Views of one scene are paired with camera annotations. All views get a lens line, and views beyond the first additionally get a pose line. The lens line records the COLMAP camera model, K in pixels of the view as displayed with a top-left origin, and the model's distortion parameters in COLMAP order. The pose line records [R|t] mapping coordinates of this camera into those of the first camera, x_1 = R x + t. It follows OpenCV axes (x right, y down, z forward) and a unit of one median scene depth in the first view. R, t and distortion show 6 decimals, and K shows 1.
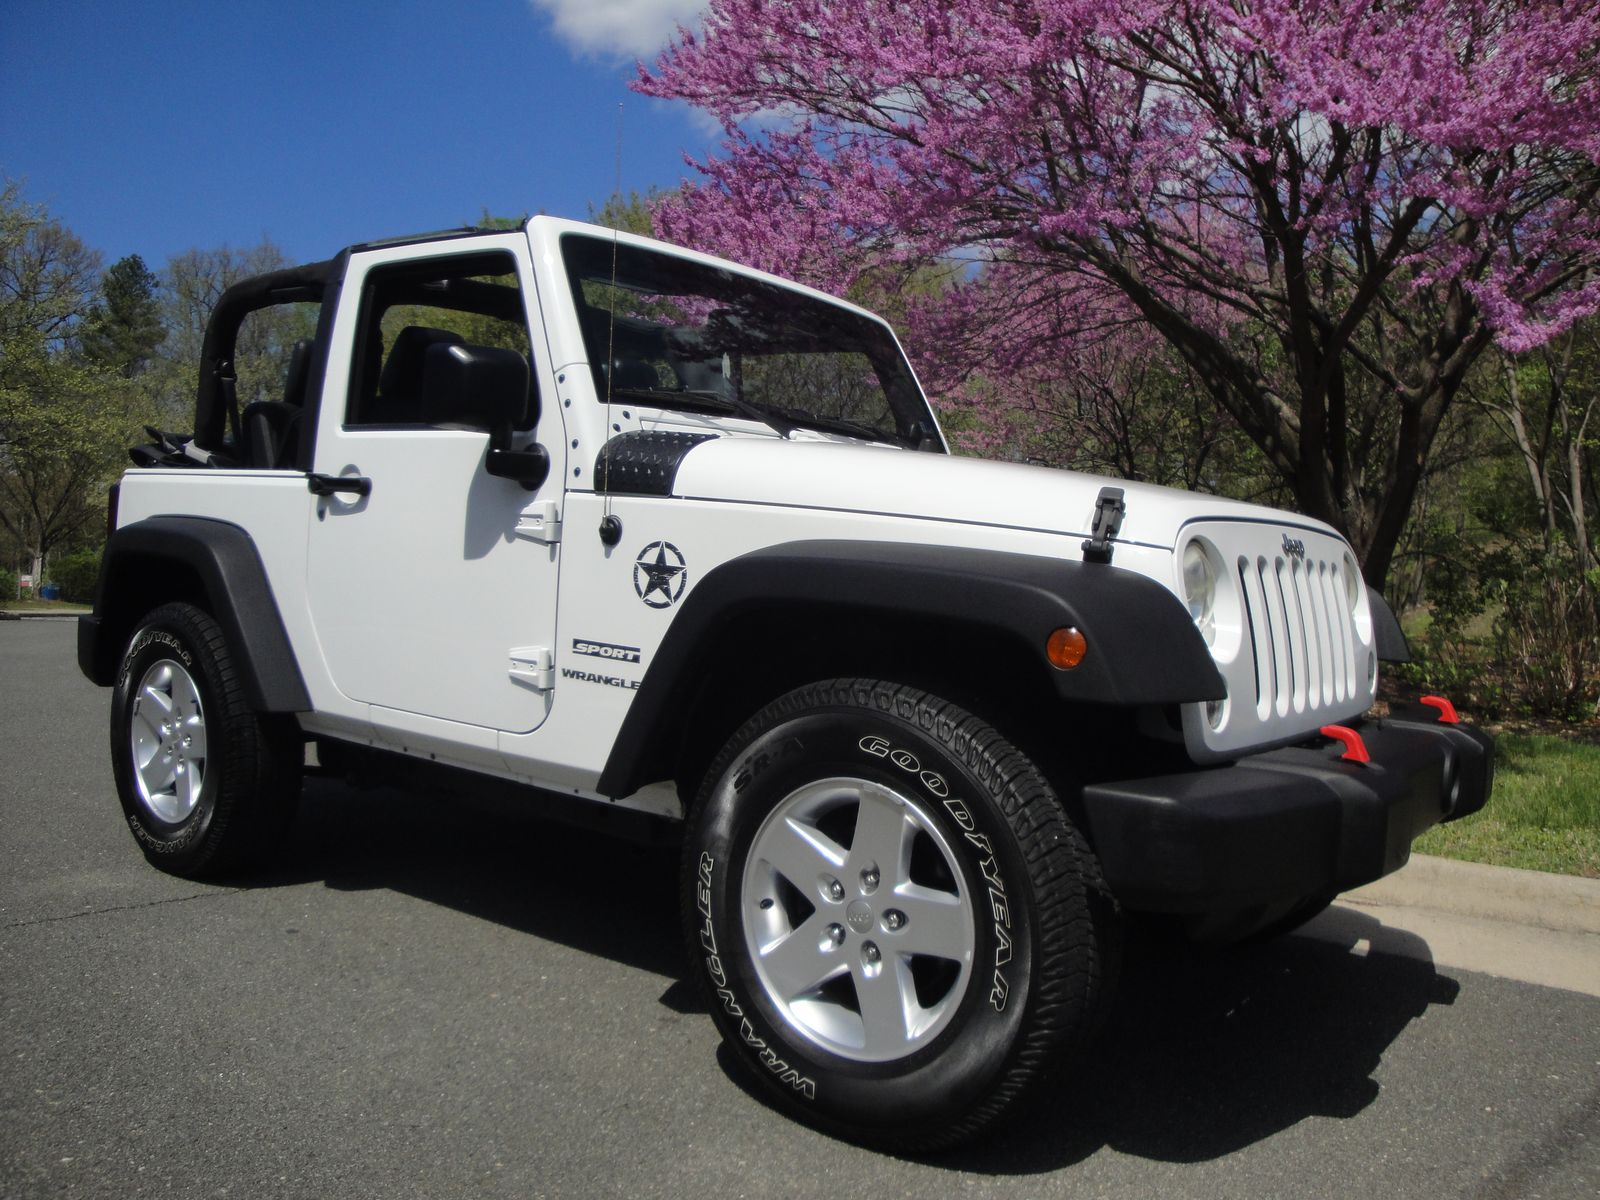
lens RADIAL K [[1273.8, 0, 800.0], [0, 1273.8, 600.0], [0, 0, 1]] dist [-0.165245, 0.177834]
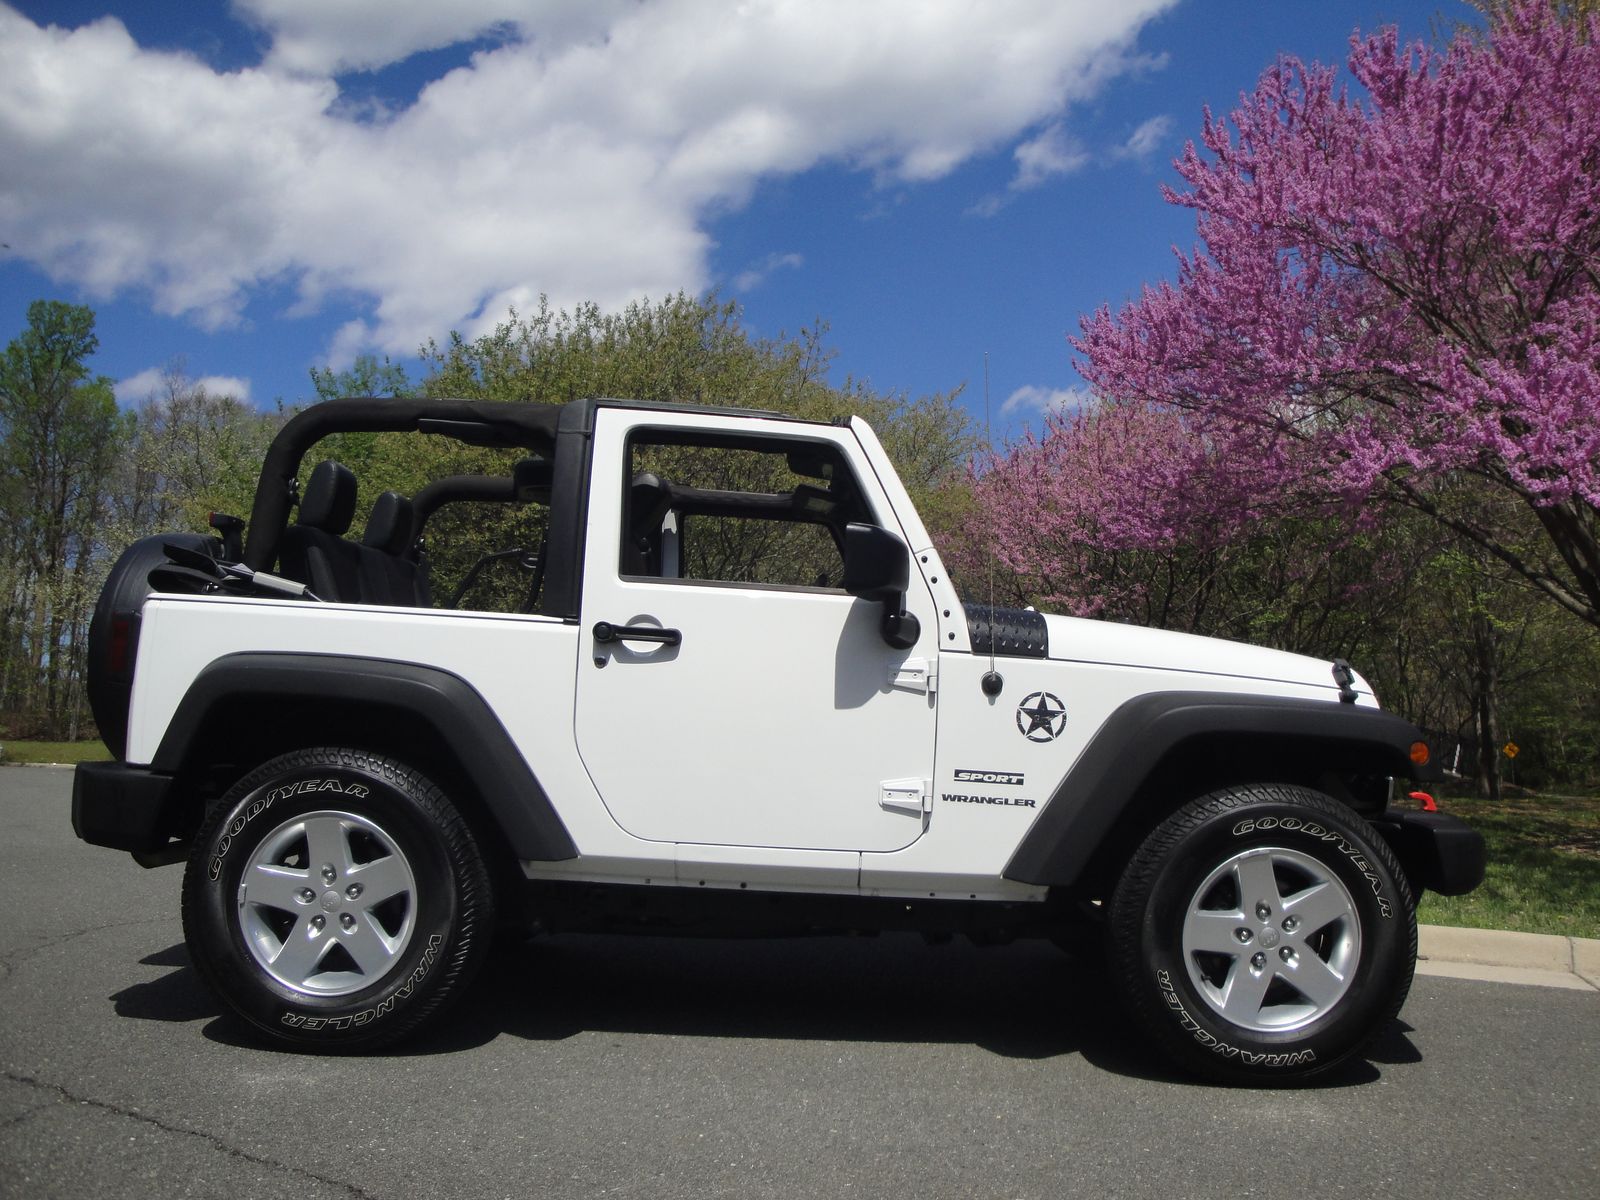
lens RADIAL K [[1273.8, 0, 800.0], [0, 1273.8, 600.0], [0, 0, 1]] dist [-0.165245, 0.177834]
pose [[0.786801, 0.037319, 0.616077, -1.074448], [0.019838, 0.996126, -0.085675, -0.031919], [-0.616888, 0.079631, 0.783013, 0.102161]]
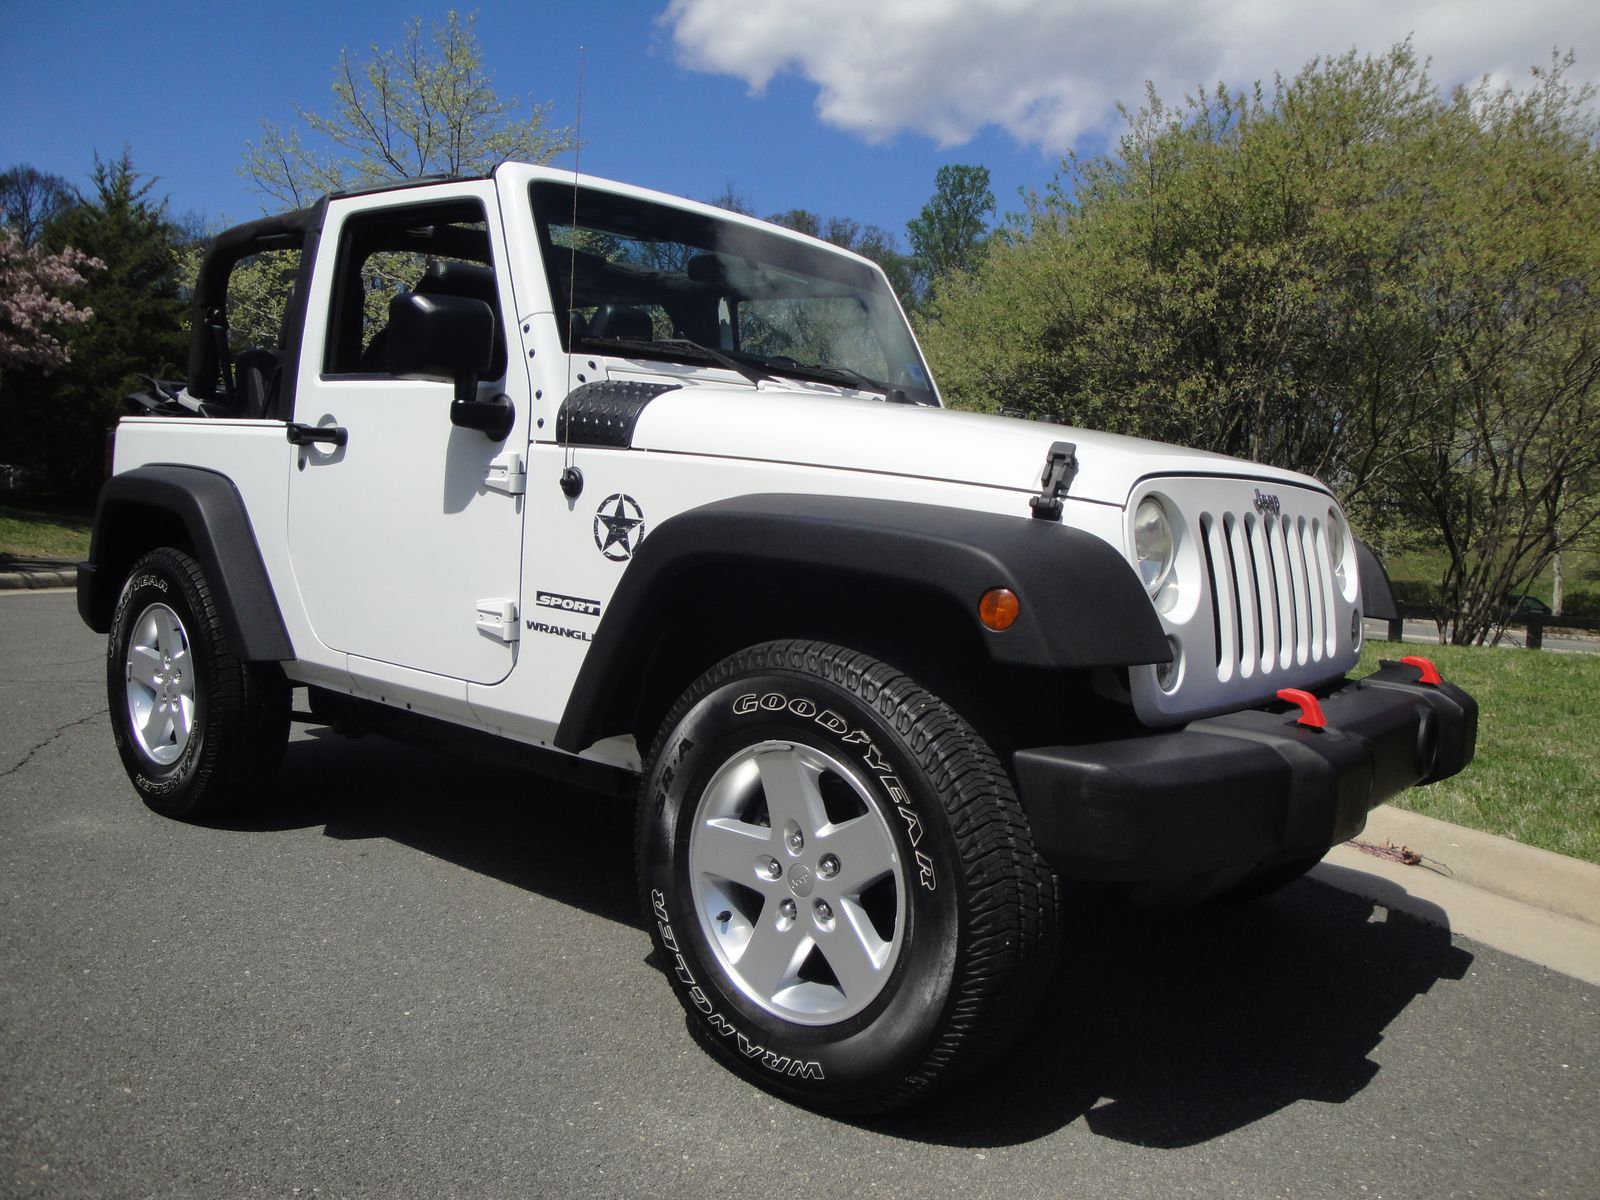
lens RADIAL K [[1273.8, 0, 800.0], [0, 1273.8, 600.0], [0, 0, 1]] dist [-0.165245, 0.177834]
pose [[0.999421, 0.007566, -0.033183, 0.060996], [-0.006104, 0.999016, 0.043930, -0.007214], [0.033482, -0.043702, 0.998483, 0.012841]]
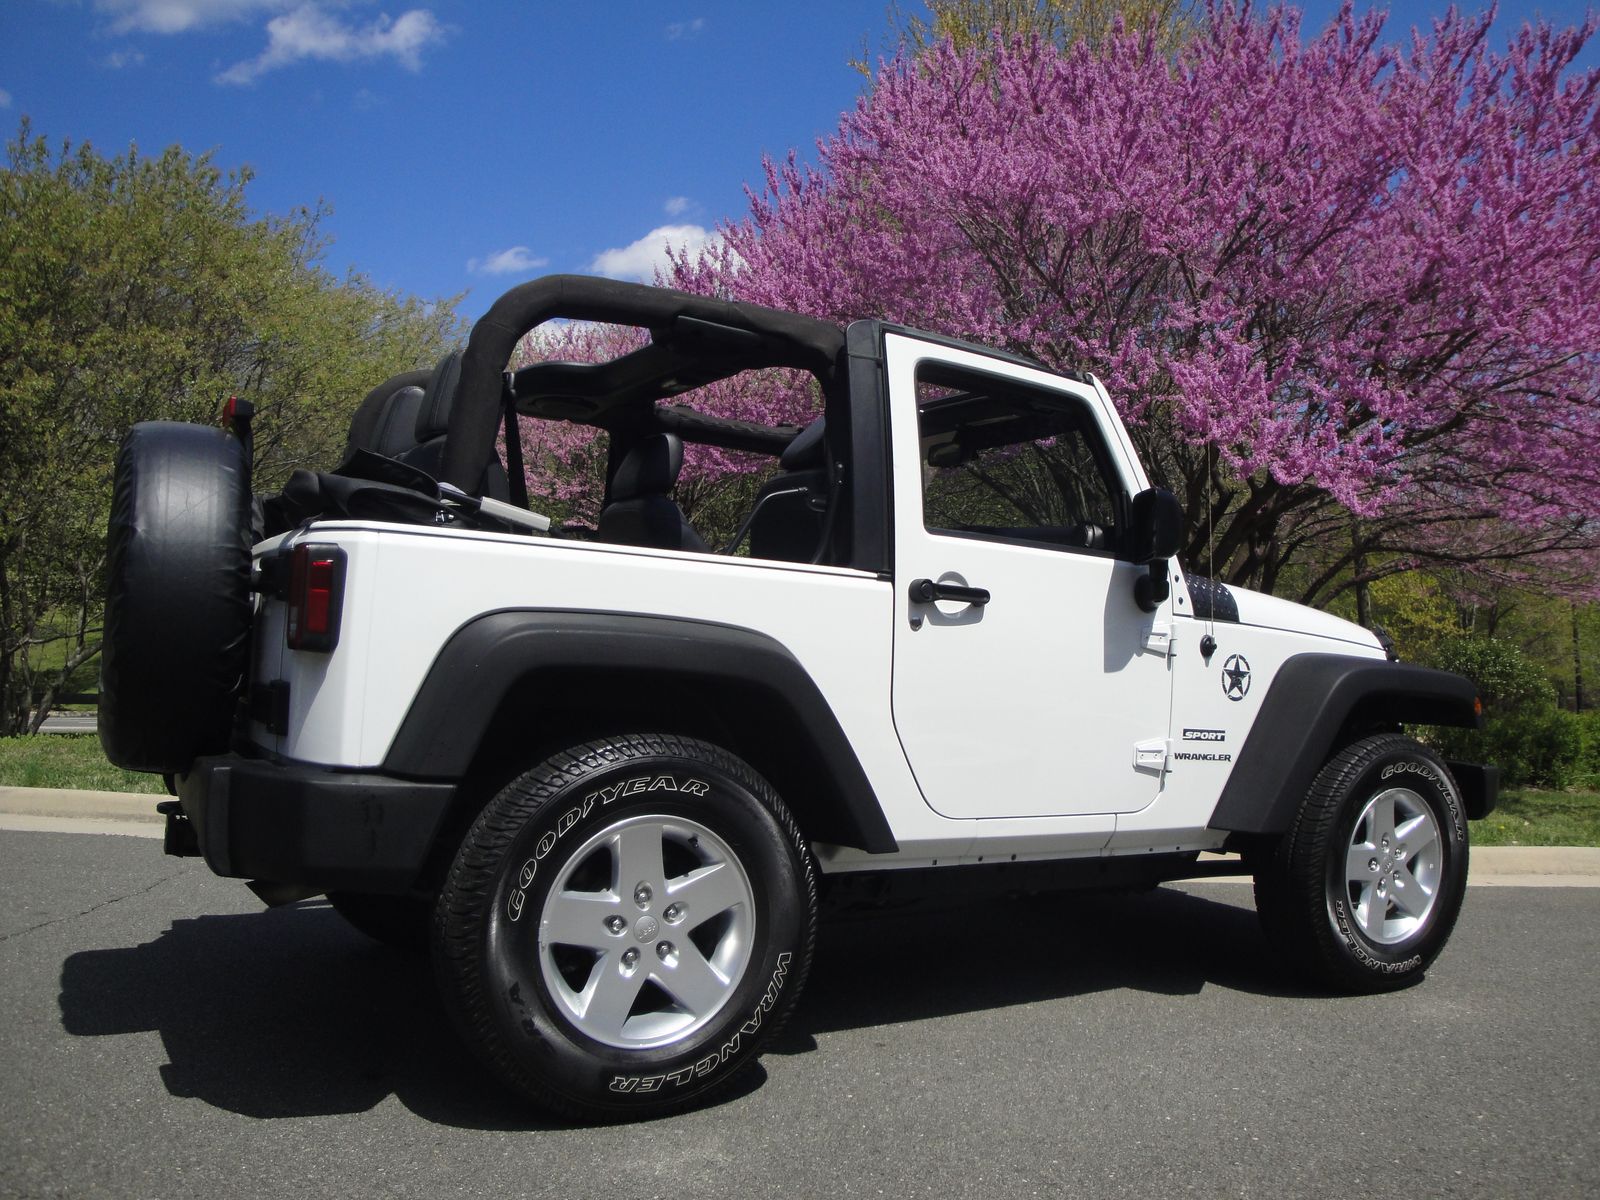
lens RADIAL K [[1273.8, 0, 800.0], [0, 1273.8, 600.0], [0, 0, 1]] dist [-0.165245, 0.177834]
pose [[0.377068, 0.009912, 0.926132, -1.523608], [0.011224, 0.999820, -0.015270, -0.086699], [-0.926118, 0.016152, 0.376889, 0.875924]]
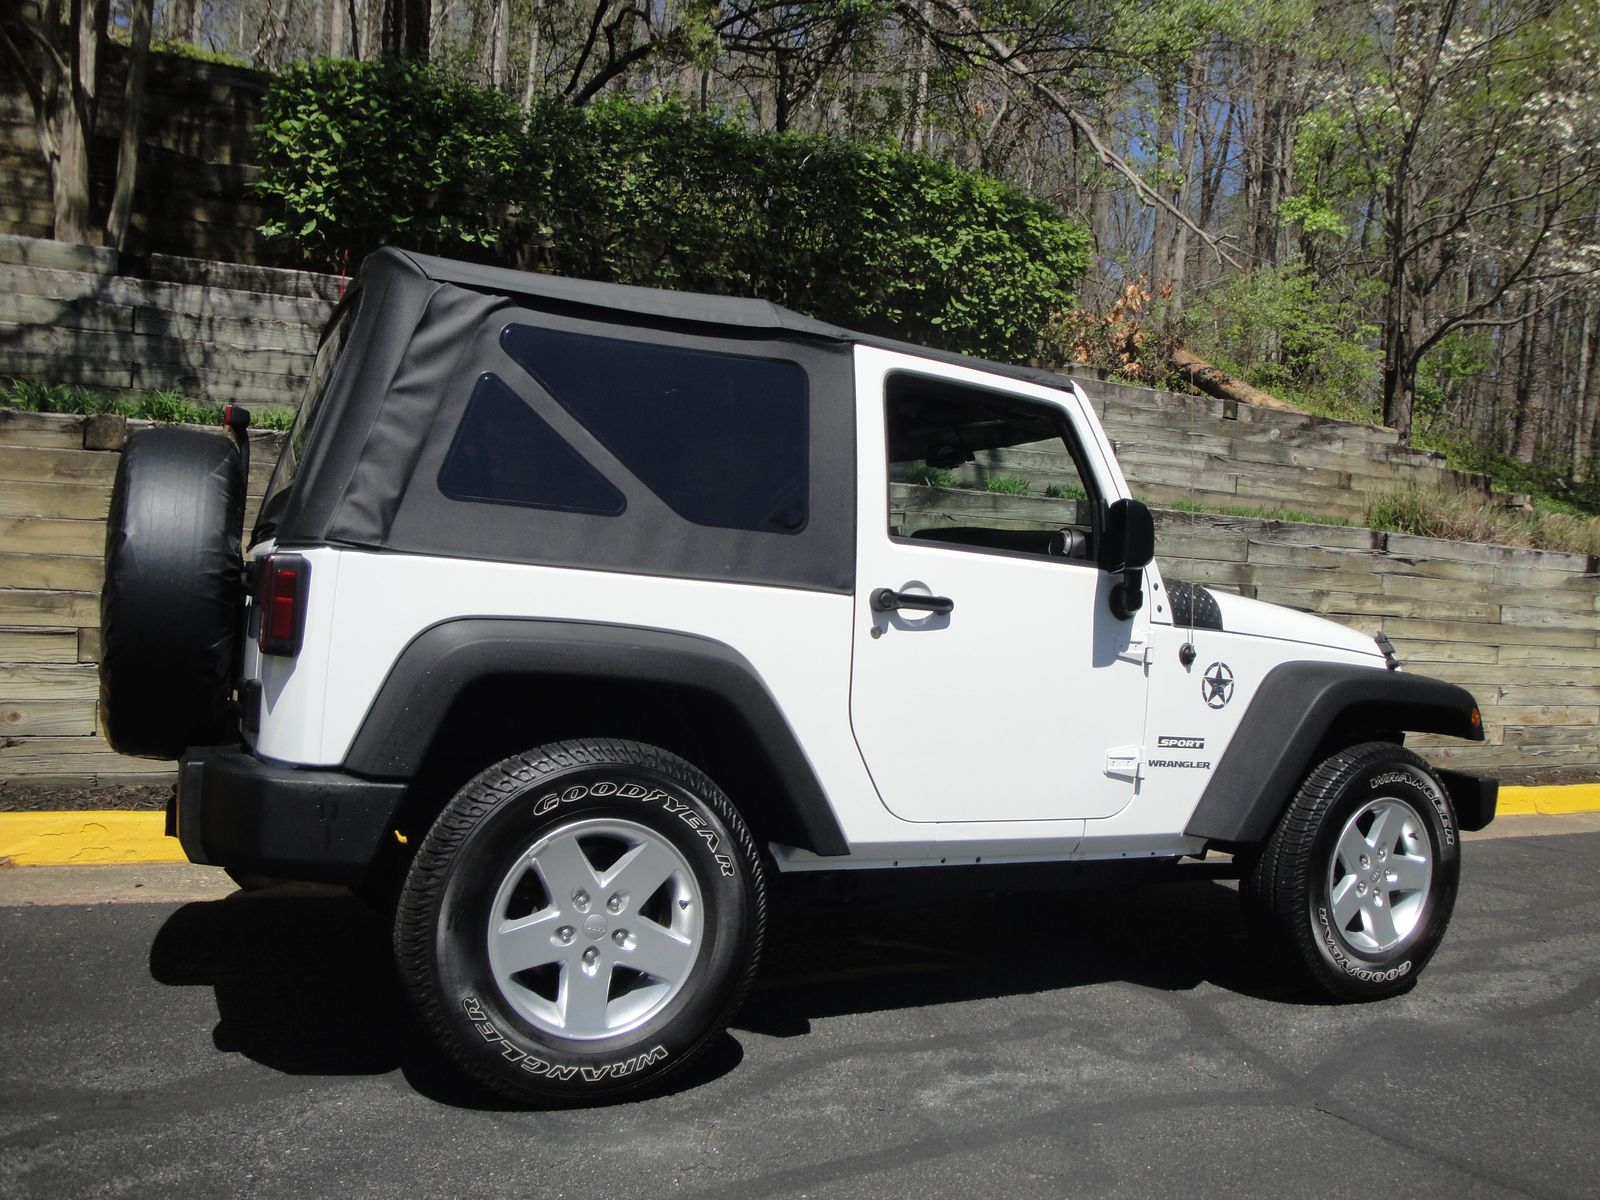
lens RADIAL K [[1273.8, 0, 800.0], [0, 1273.8, 600.0], [0, 0, 1]] dist [-0.165245, 0.177834]
pose [[0.435903, -0.004861, 0.899980, -1.509165], [-0.006056, 0.999947, 0.008335, -0.119034], [-0.899973, -0.009084, 0.435851, 0.768139]]
